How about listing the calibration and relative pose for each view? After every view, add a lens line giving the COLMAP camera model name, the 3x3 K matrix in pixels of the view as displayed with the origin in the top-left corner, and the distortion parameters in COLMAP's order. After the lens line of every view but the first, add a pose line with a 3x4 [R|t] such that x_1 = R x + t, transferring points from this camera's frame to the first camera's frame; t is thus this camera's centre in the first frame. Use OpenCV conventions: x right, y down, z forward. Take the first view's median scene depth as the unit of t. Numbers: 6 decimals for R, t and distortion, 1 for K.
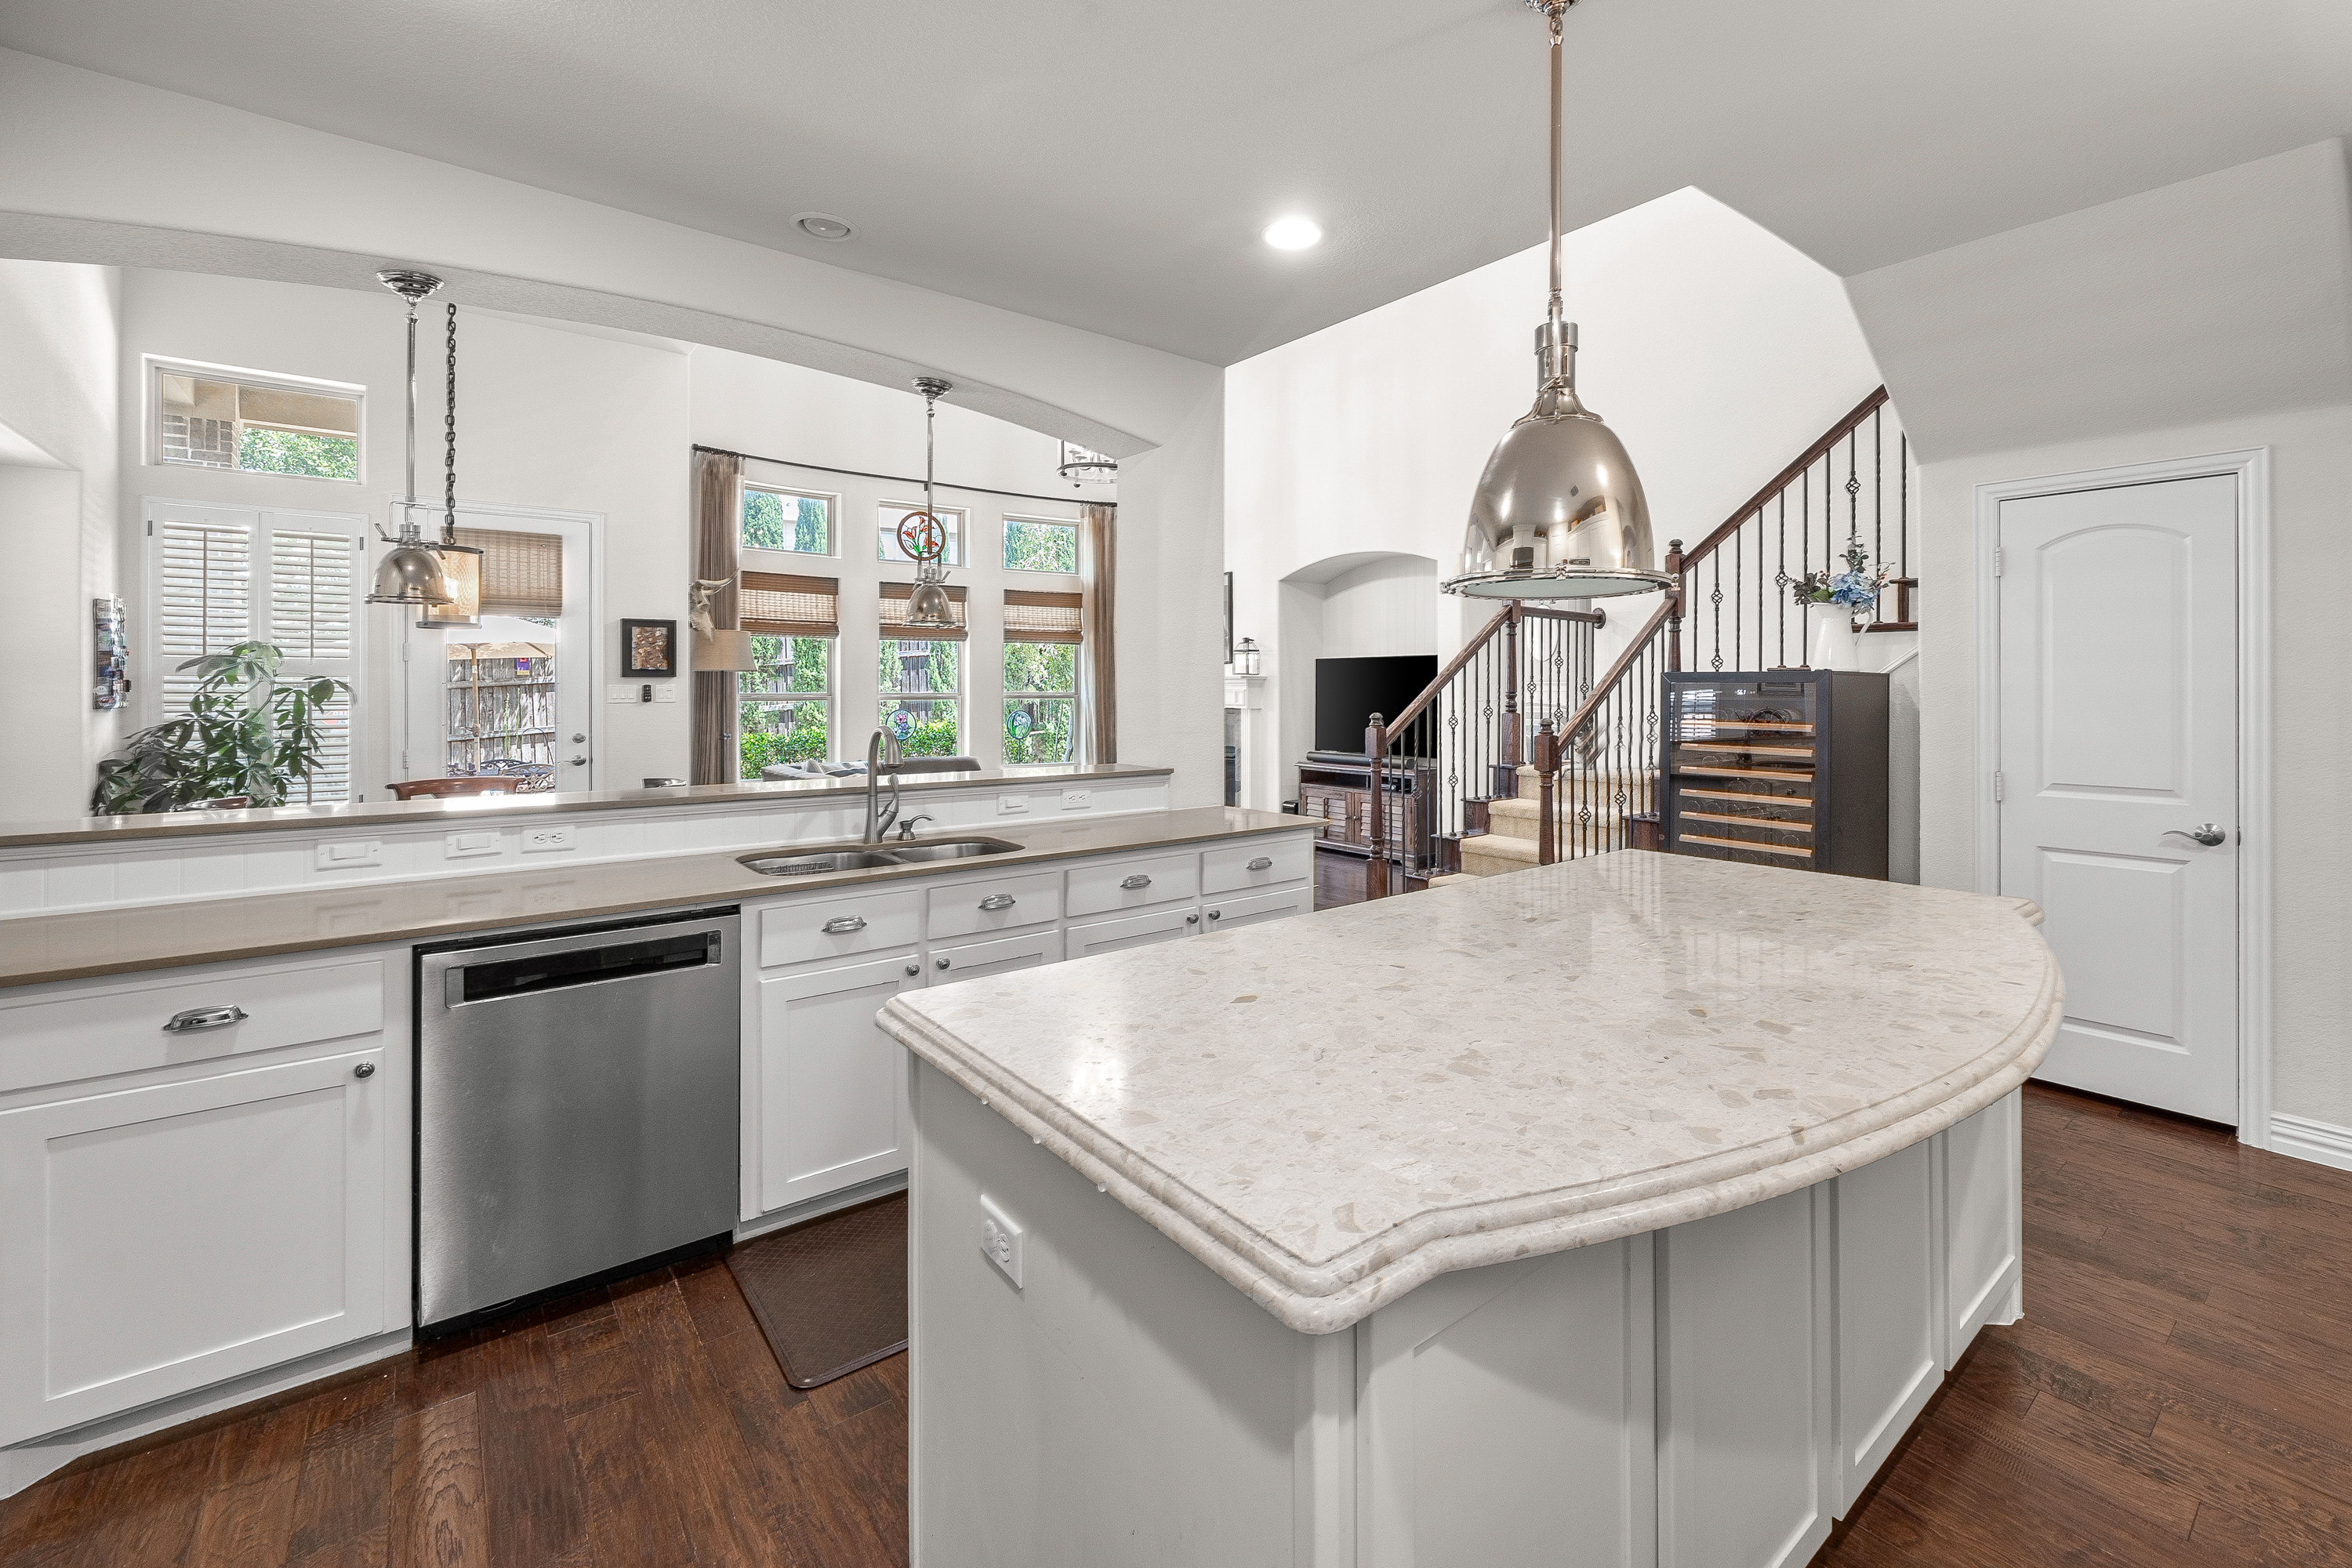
lens RADIAL K [[1009.8, 0, 1258.6], [0, 1009.8, 686.3], [0, 0, 1]] dist [-0.002278, -0.000182]
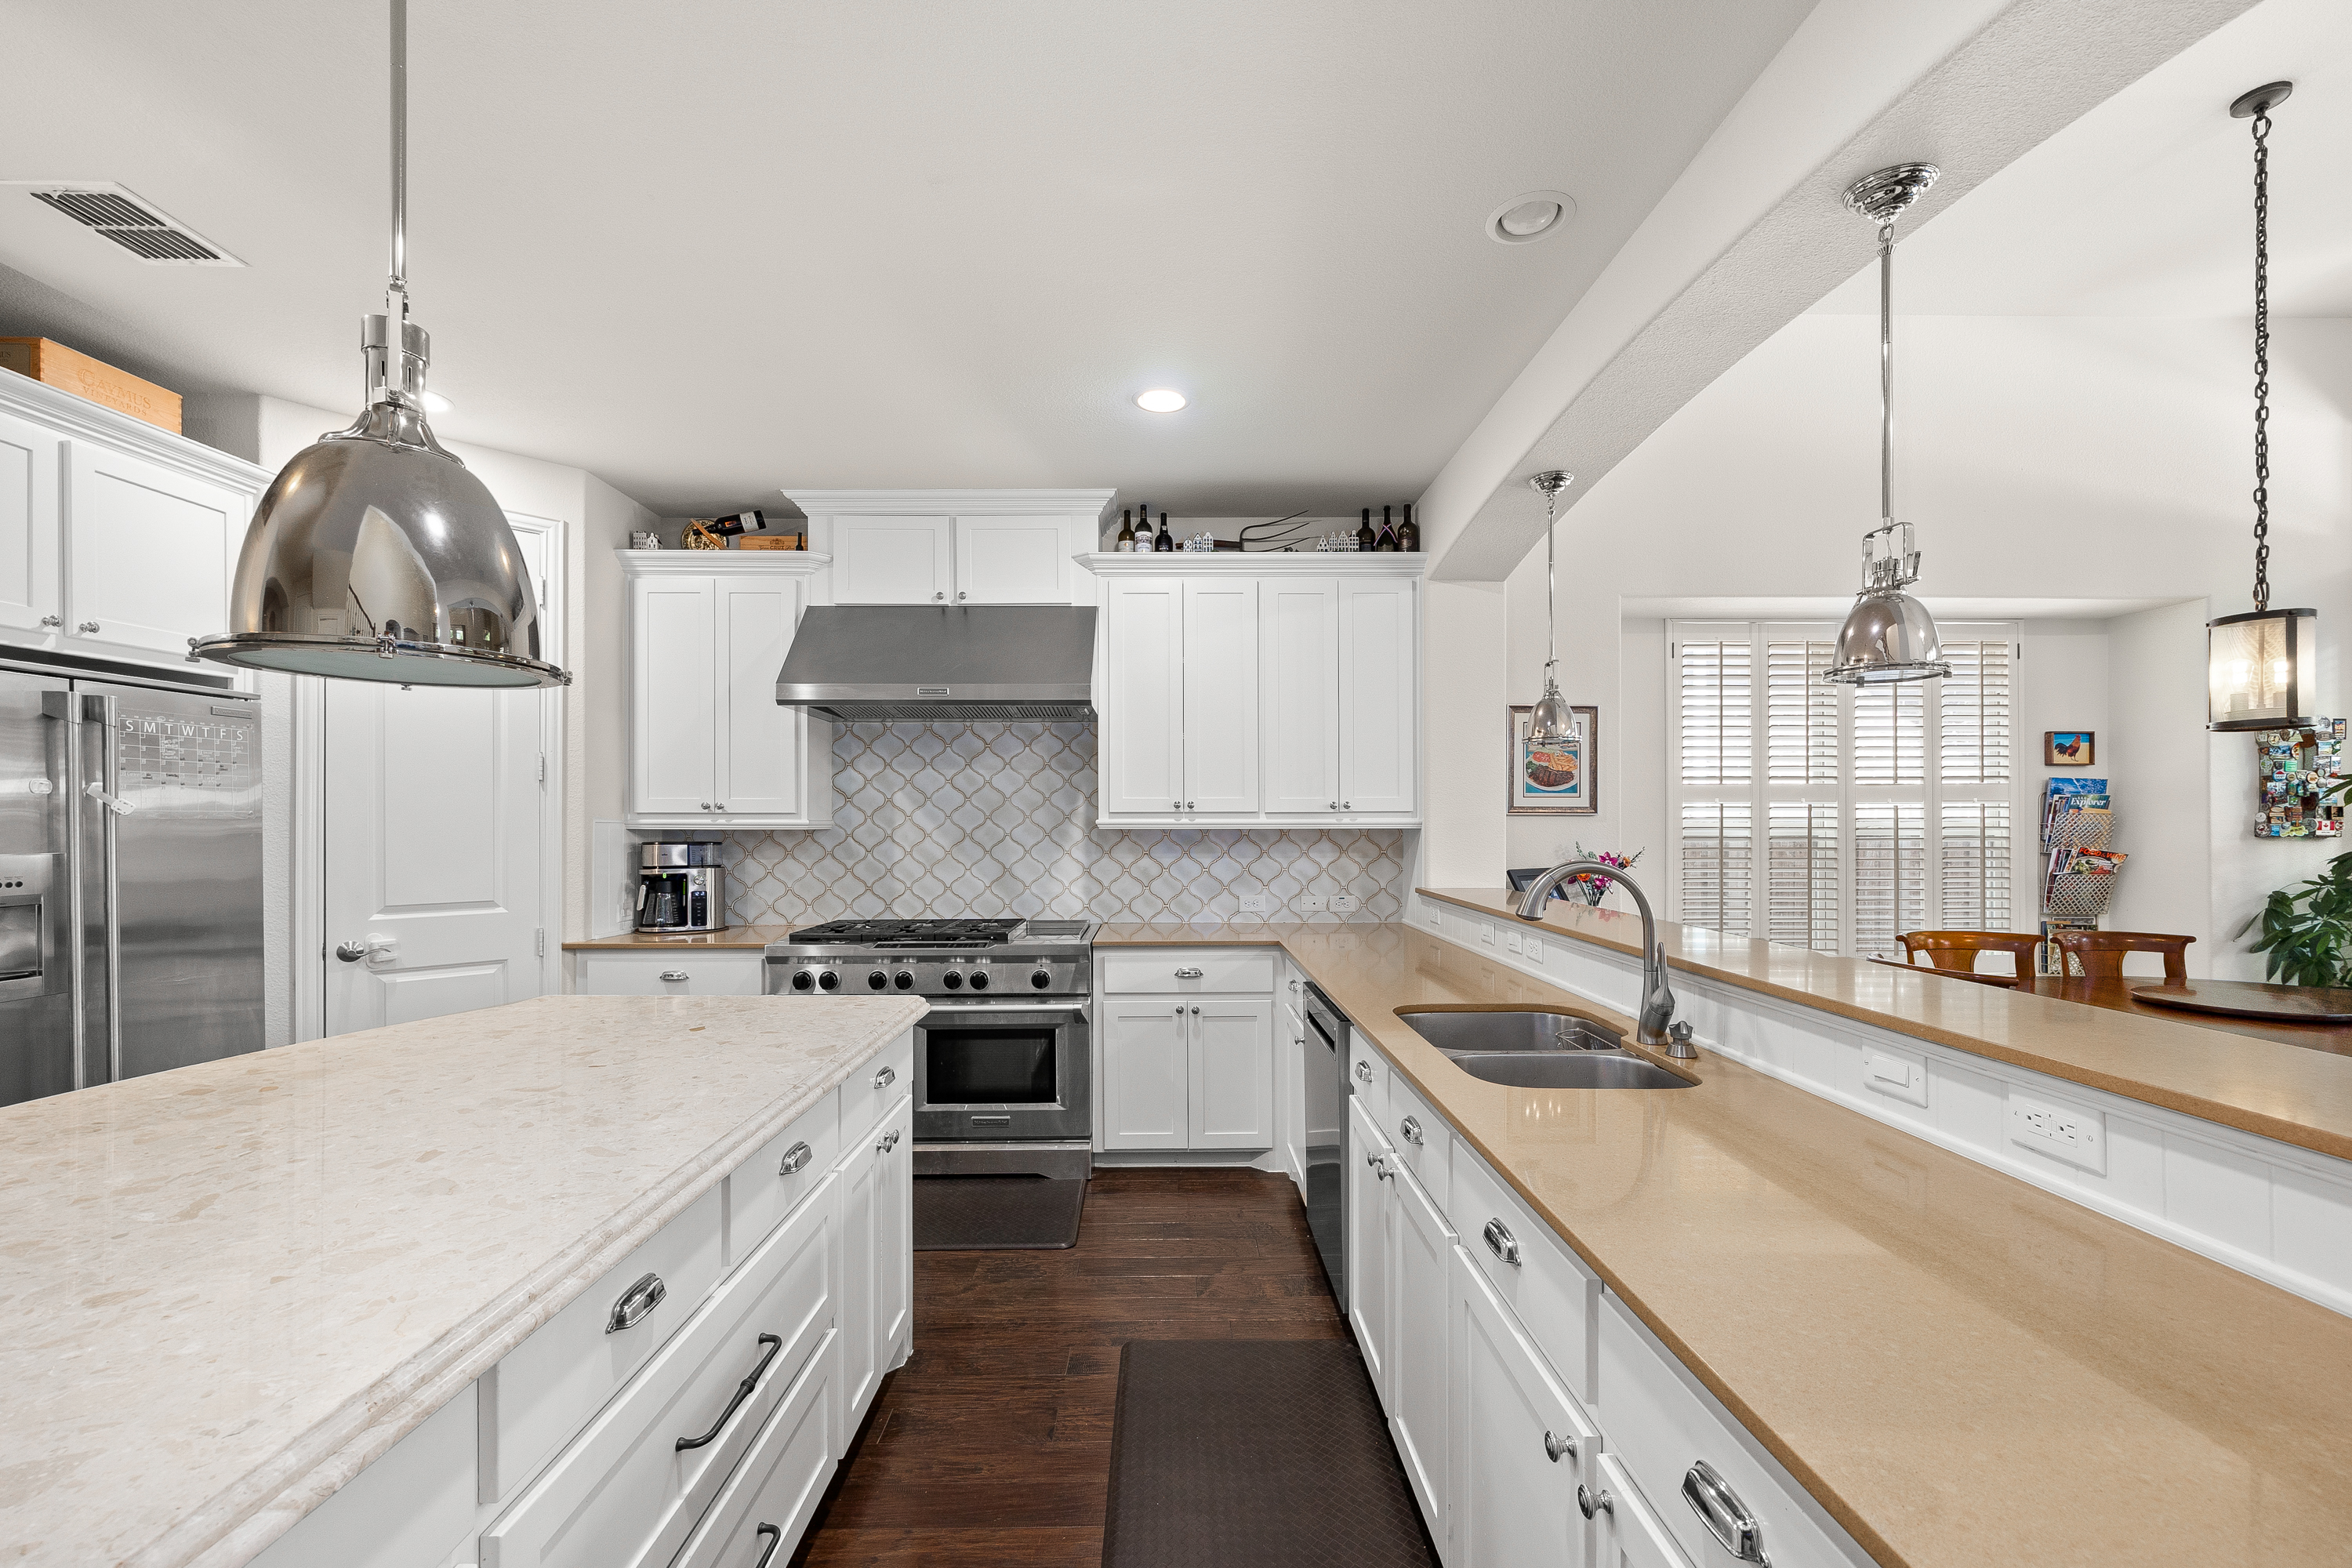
lens RADIAL K [[945.2, 0, 1172.4], [0, 945.2, 824.1], [0, 0, 1]] dist [-0.002911, 0.000224]
pose [[-0.633330, 0.001475, -0.773880, 0.145383], [0.001726, 0.999998, 0.000494, 0.006270], [0.773880, -0.001022, -0.633332, 0.582111]]
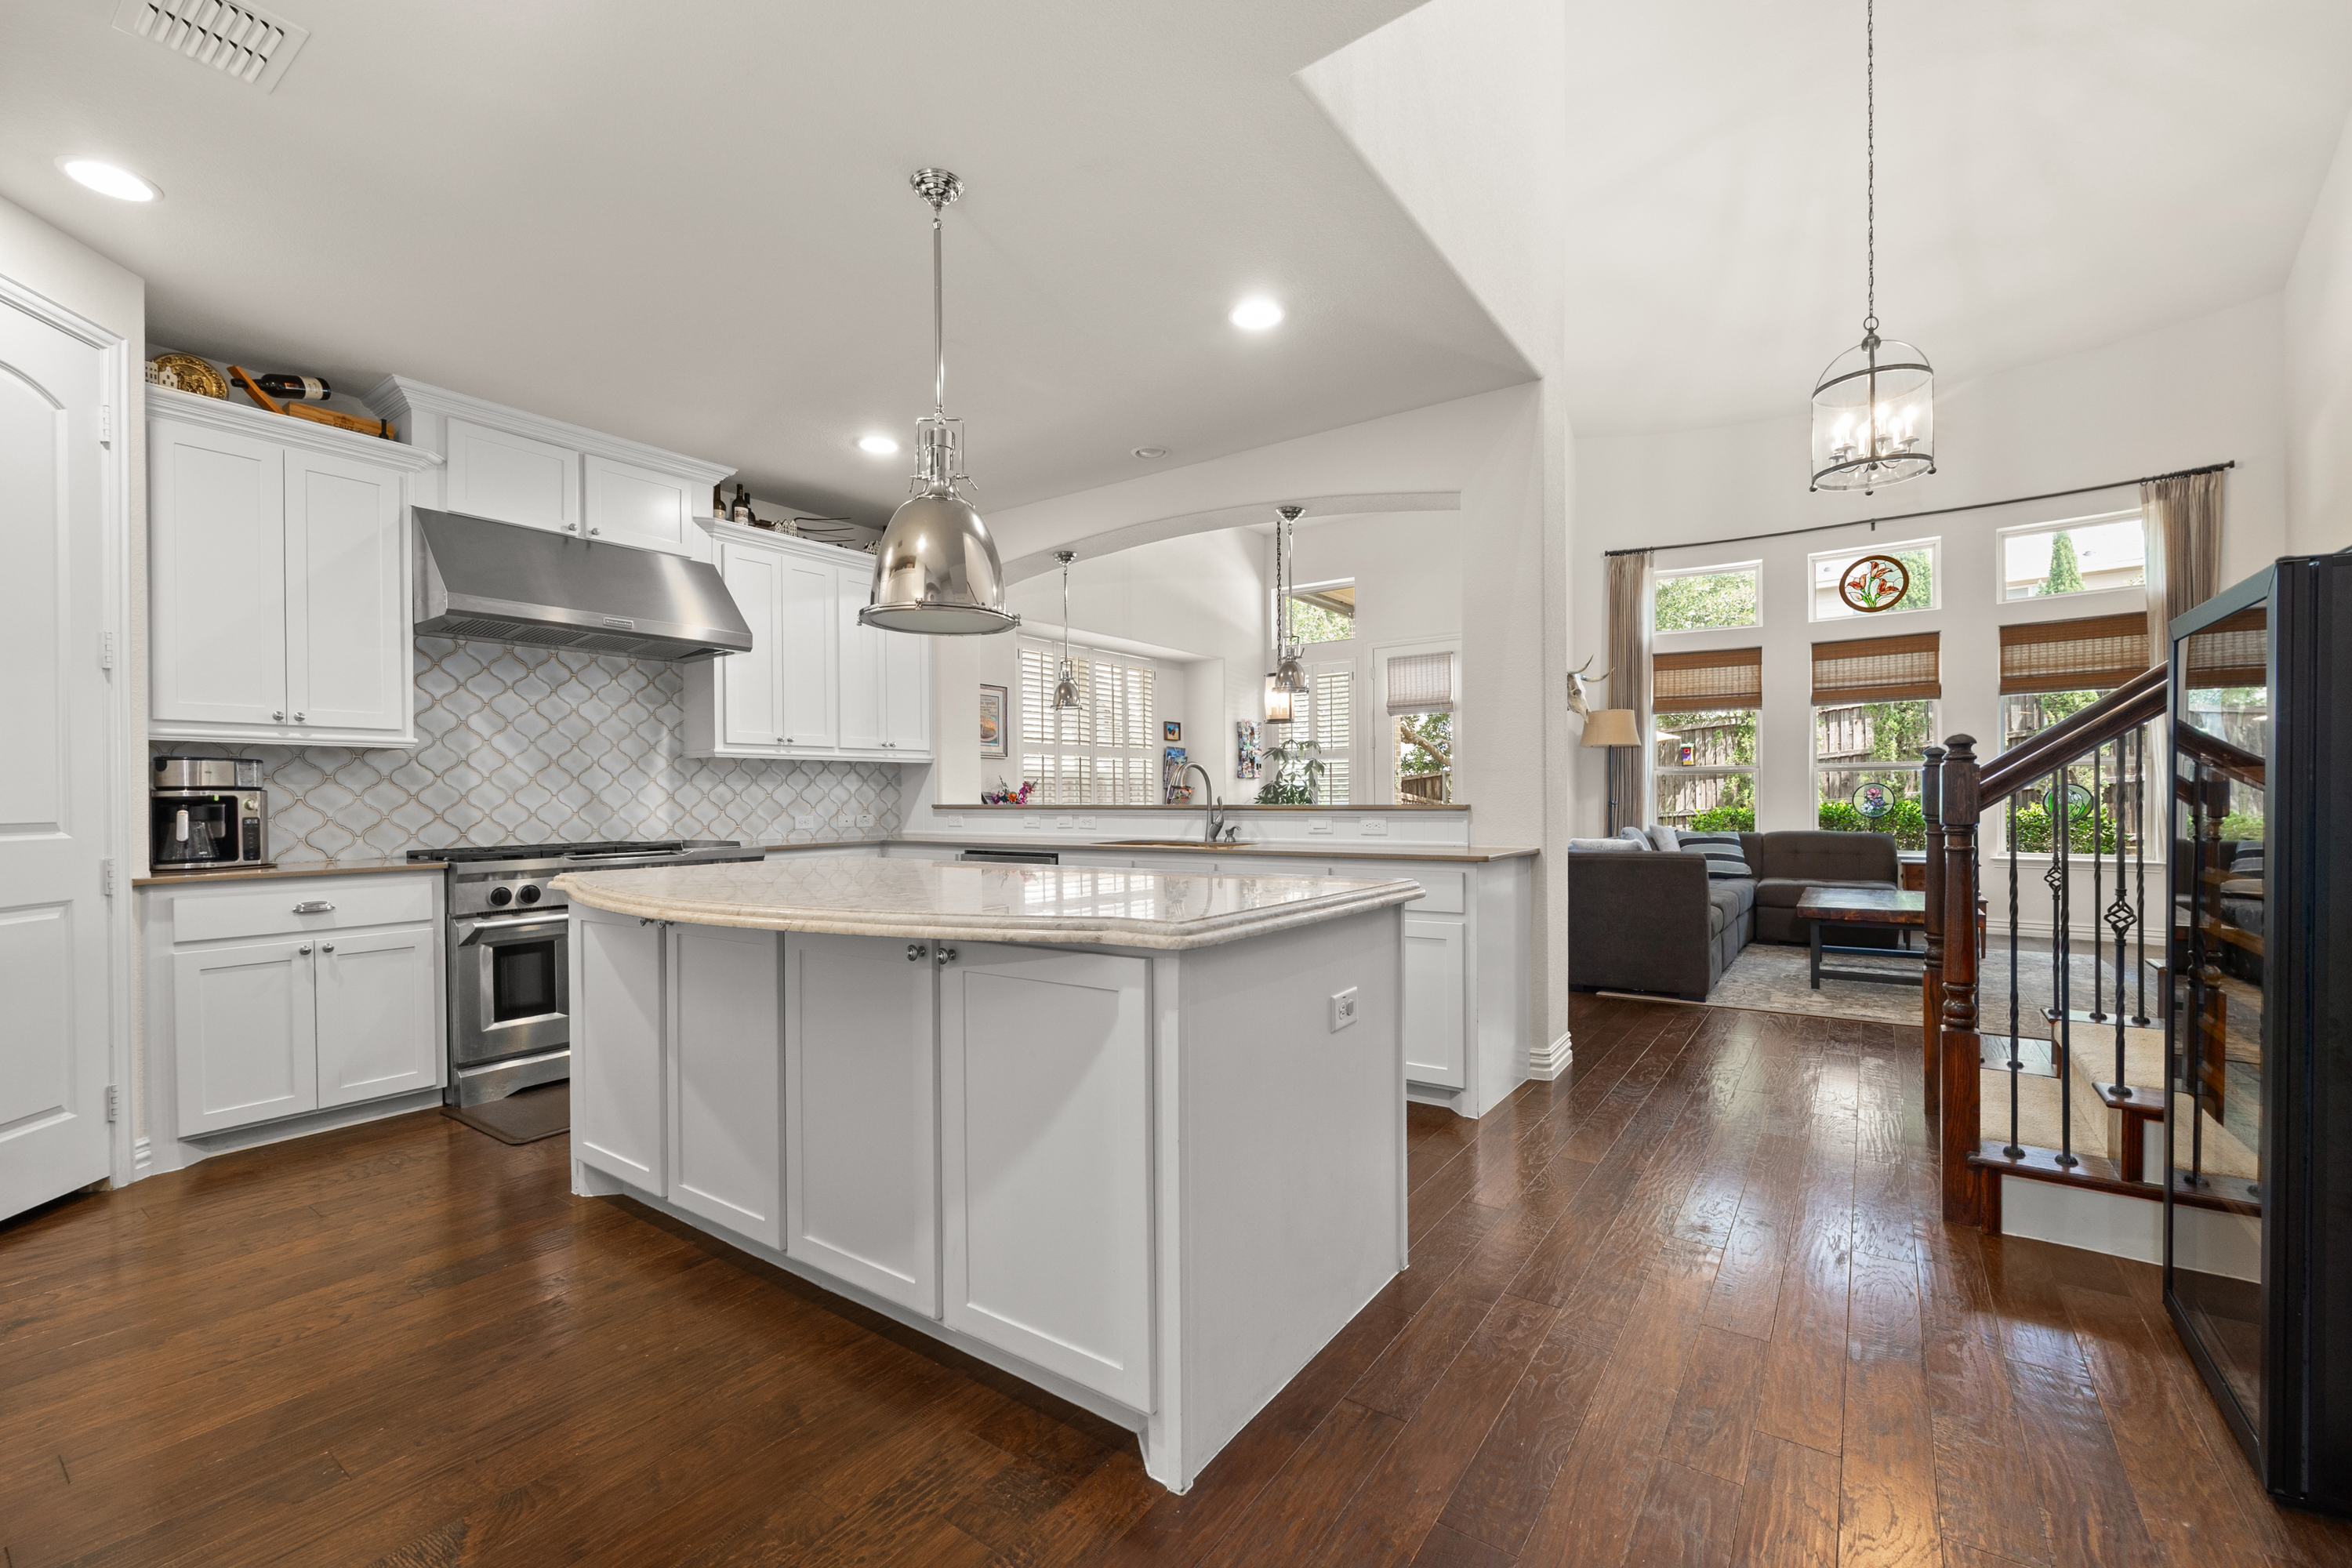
lens RADIAL K [[982.8, 0, 1167.1], [0, 982.8, 801.2], [0, 0, 1]] dist [-0.000019, 0.000161]
pose [[0.247724, 0.001286, -0.968830, 0.511973], [0.010952, 0.999932, 0.004127, 0.044734], [0.968769, -0.011633, 0.247693, 0.293426]]
